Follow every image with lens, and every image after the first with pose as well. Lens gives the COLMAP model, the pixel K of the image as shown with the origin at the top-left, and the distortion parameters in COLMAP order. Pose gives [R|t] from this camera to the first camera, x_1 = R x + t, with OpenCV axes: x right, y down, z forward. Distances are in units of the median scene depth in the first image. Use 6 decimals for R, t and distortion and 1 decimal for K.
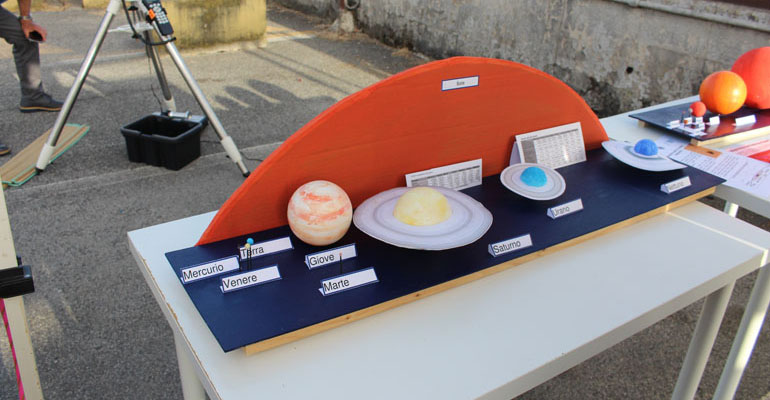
lens RADIAL K [[643.5, 0, 376.8], [0, 643.5, 212.7], [0, 0, 1]] dist [-0.153149, 0.113335]
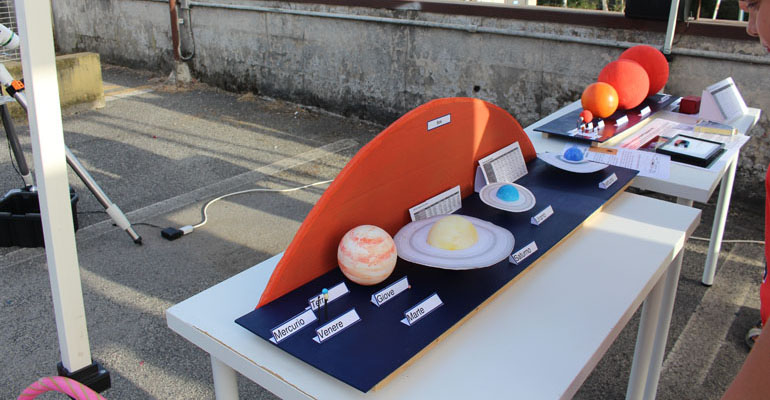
lens RADIAL K [[650.1, 0, 386.8], [0, 650.1, 165.8], [0, 0, 1]] dist [-0.147480, 0.115483]
pose [[0.945016, -0.137458, 0.296731, -0.109713], [0.173497, 0.979884, -0.098625, -0.010125], [-0.277205, 0.144684, 0.949855, -0.021622]]
